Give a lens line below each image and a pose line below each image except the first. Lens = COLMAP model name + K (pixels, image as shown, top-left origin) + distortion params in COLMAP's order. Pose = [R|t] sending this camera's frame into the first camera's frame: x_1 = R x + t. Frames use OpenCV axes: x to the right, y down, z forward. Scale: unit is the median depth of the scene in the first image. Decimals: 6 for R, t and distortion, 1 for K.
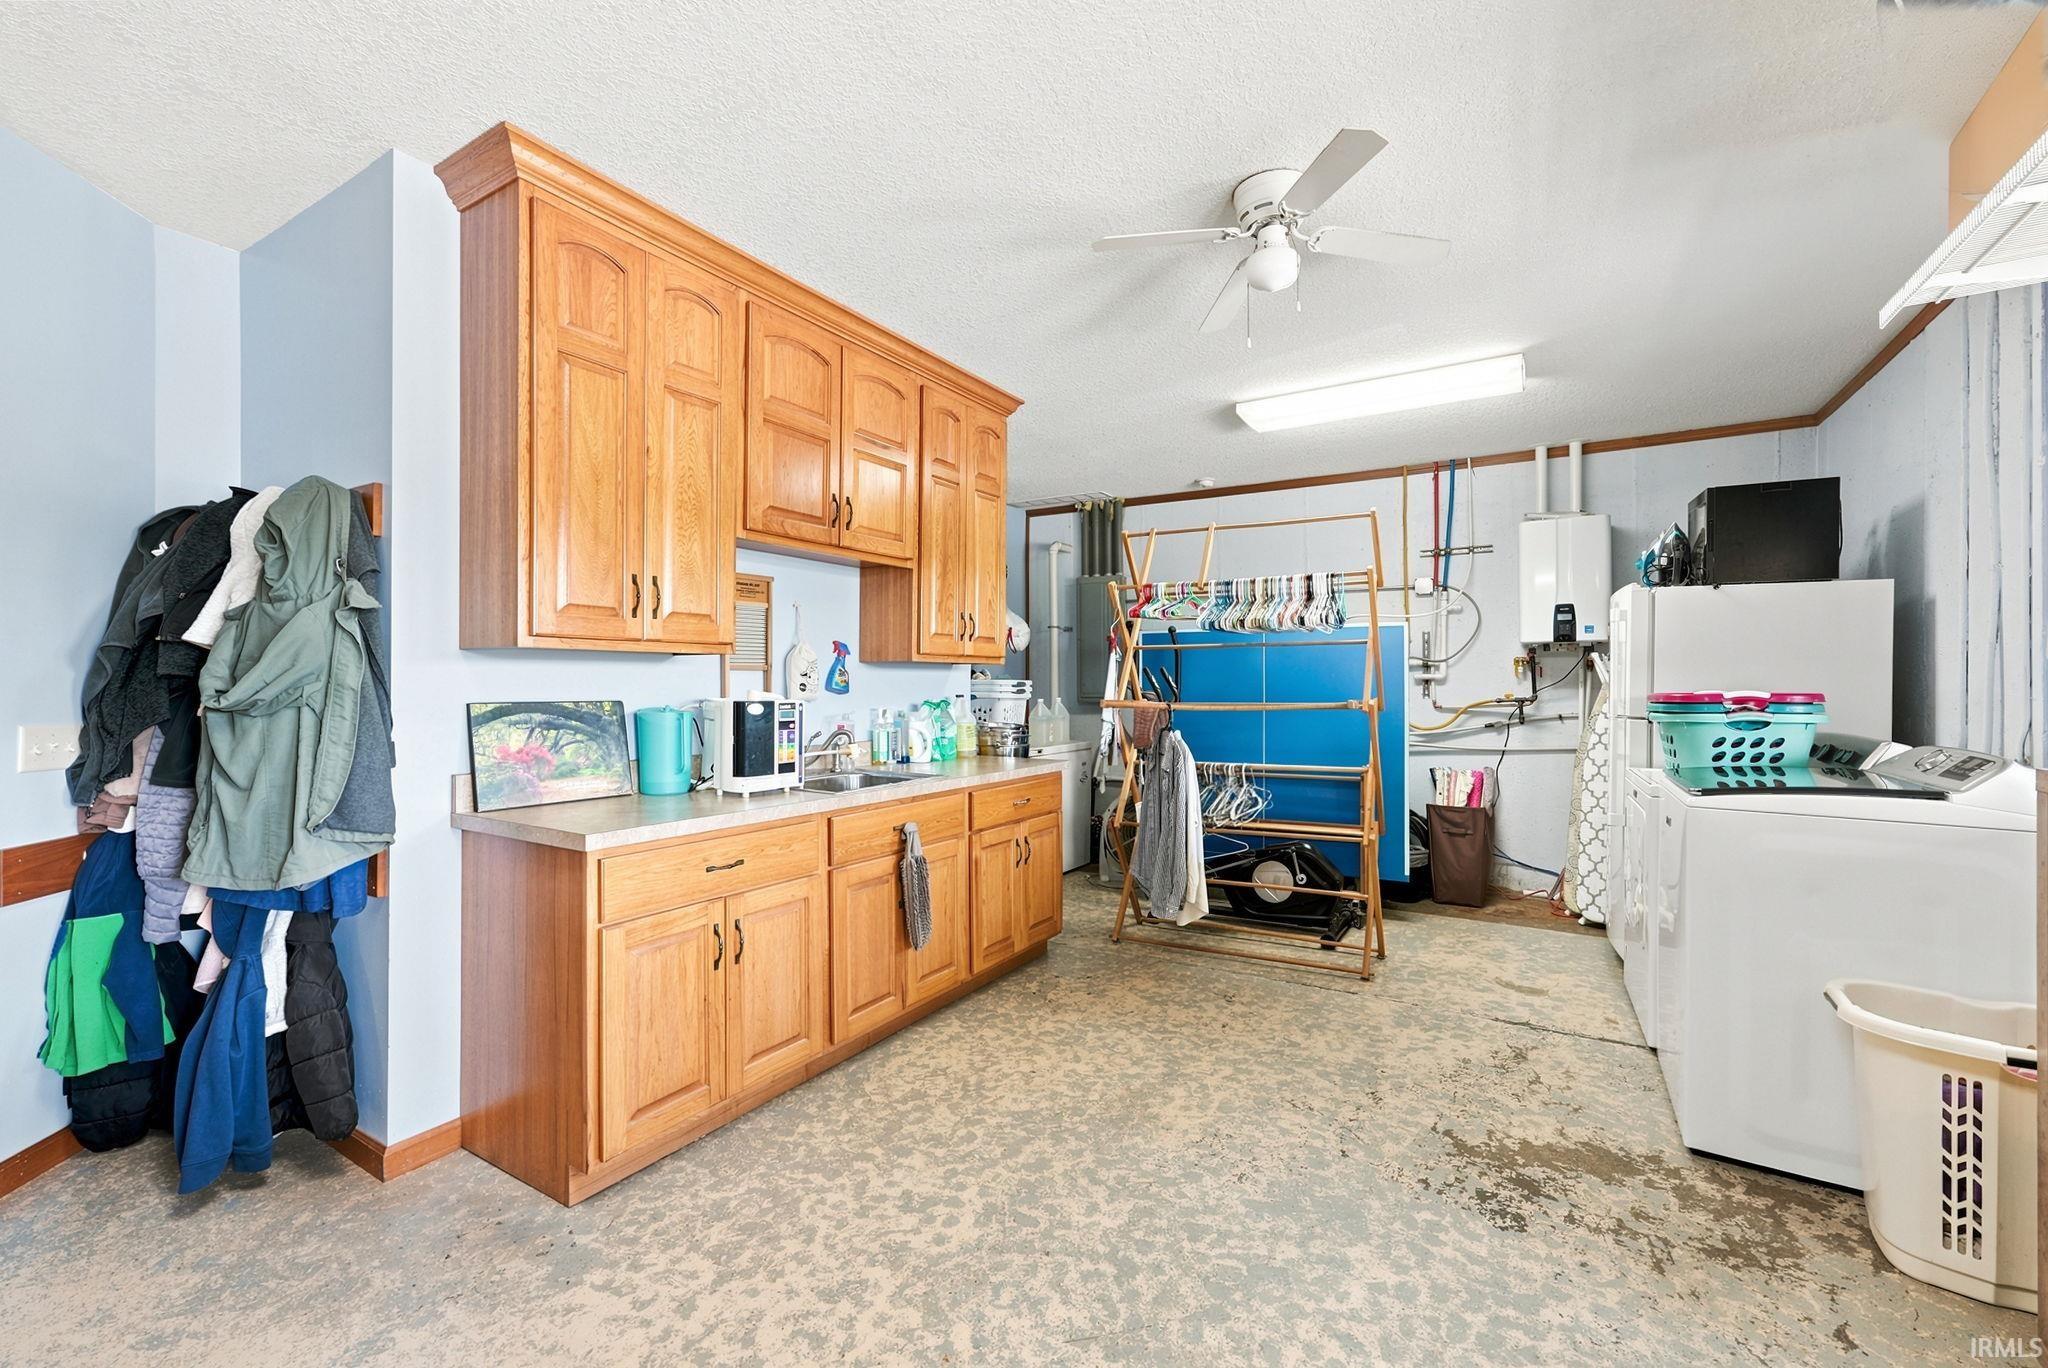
lens RADIAL K [[845.8, 0, 1029.3], [0, 845.8, 683.2], [0, 0, 1]] dist [-0.010167, 0.001726]
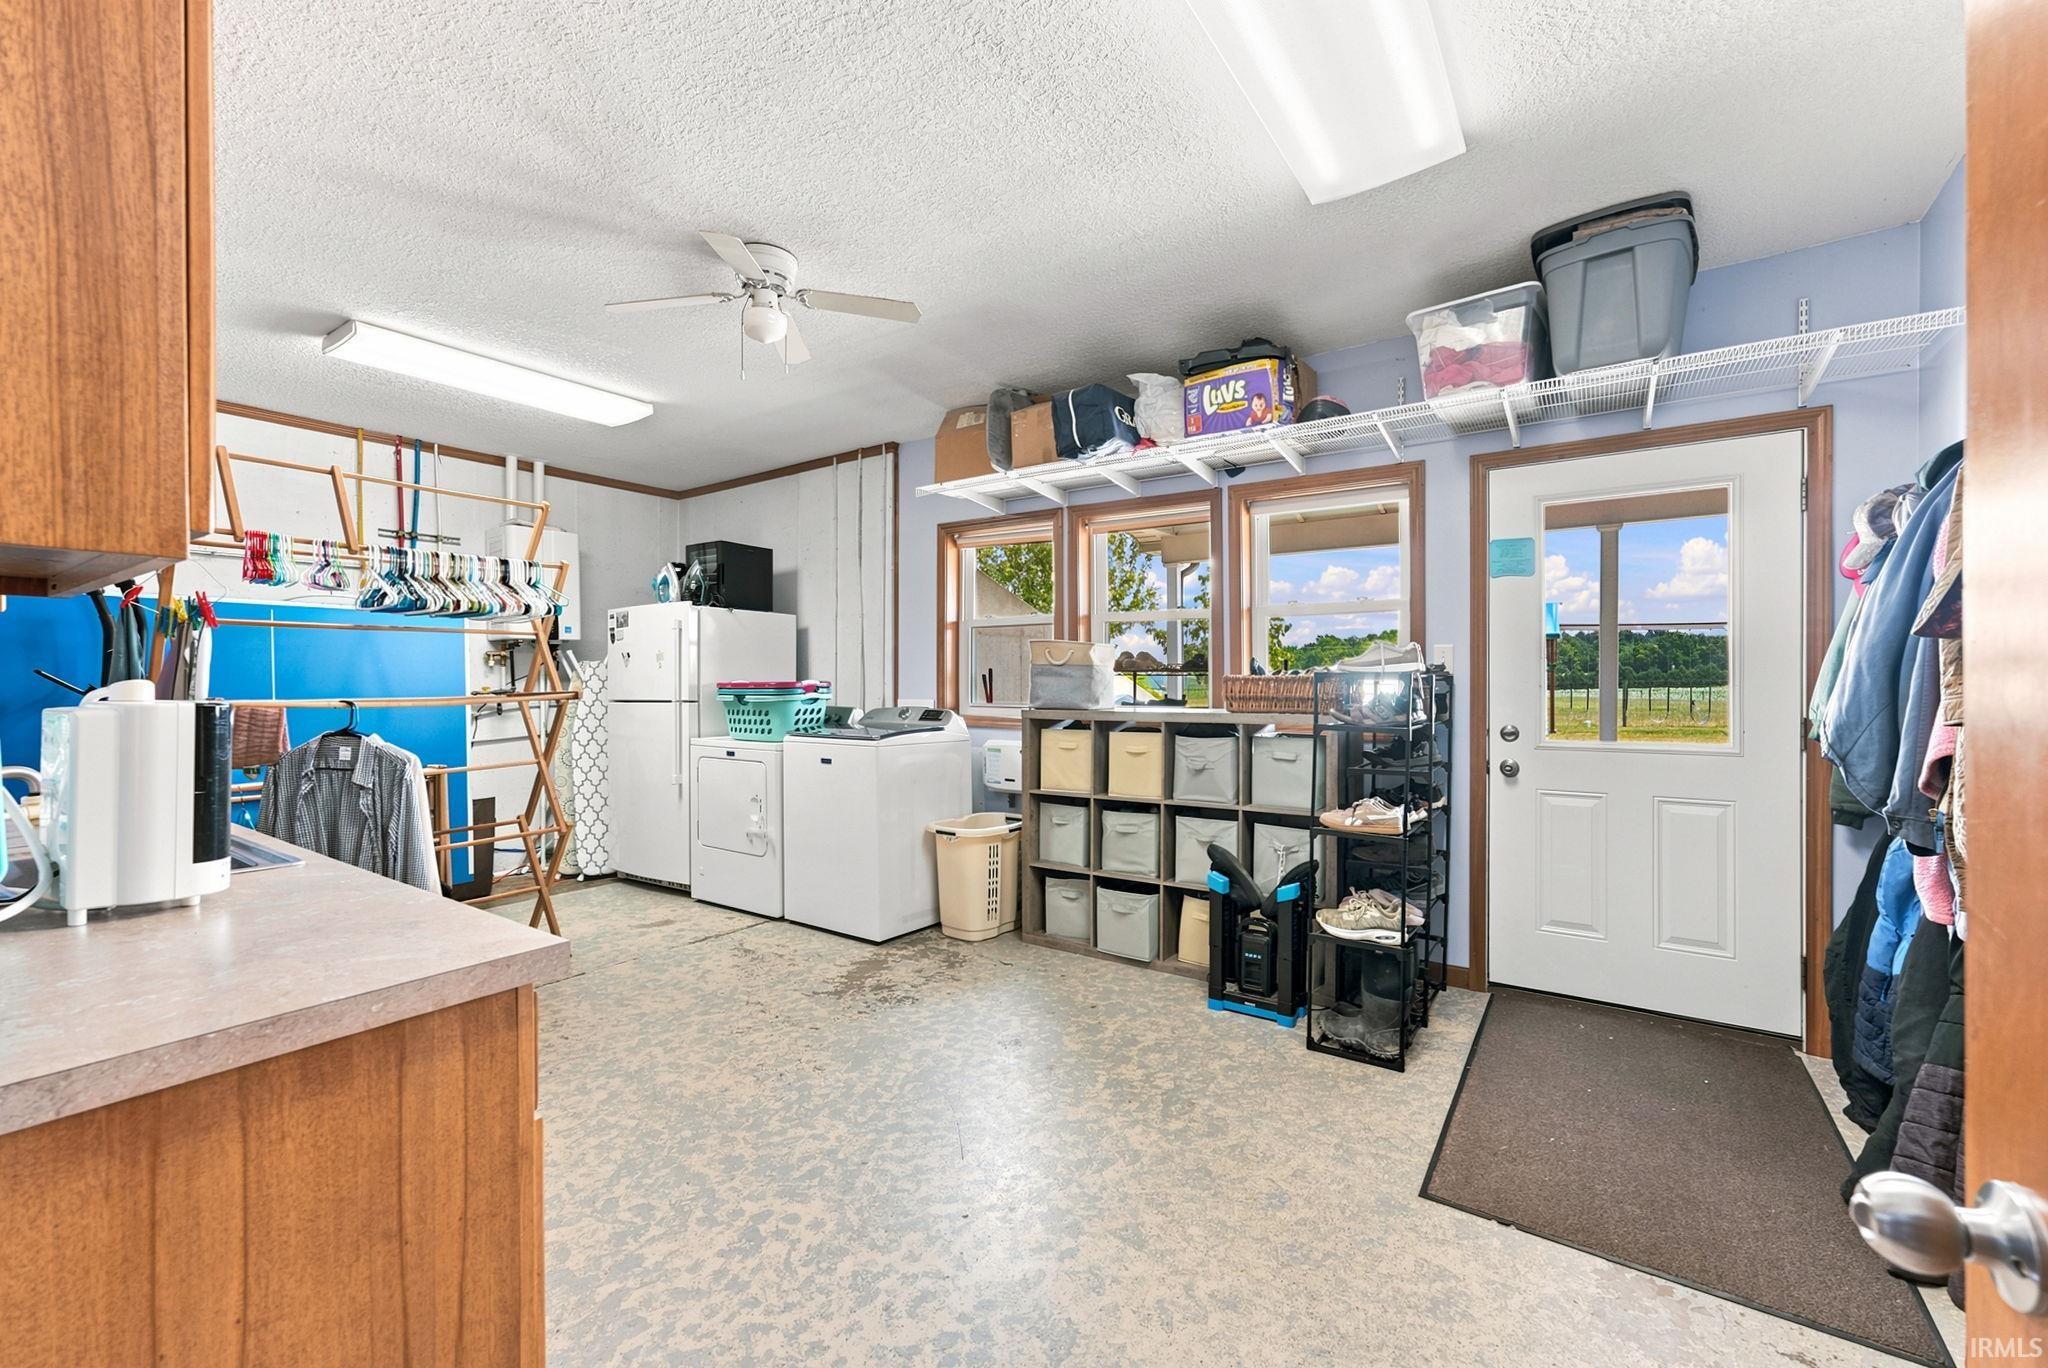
lens RADIAL K [[861.9, 0, 1031.1], [0, 861.9, 683.6], [0, 0, 1]] dist [0.002604, 0.001392]
pose [[0.036109, -0.005933, 0.999330, -0.816047], [0.000169, 0.999982, 0.005930, 0.005838], [-0.999348, -0.000045, 0.036110, 0.512645]]
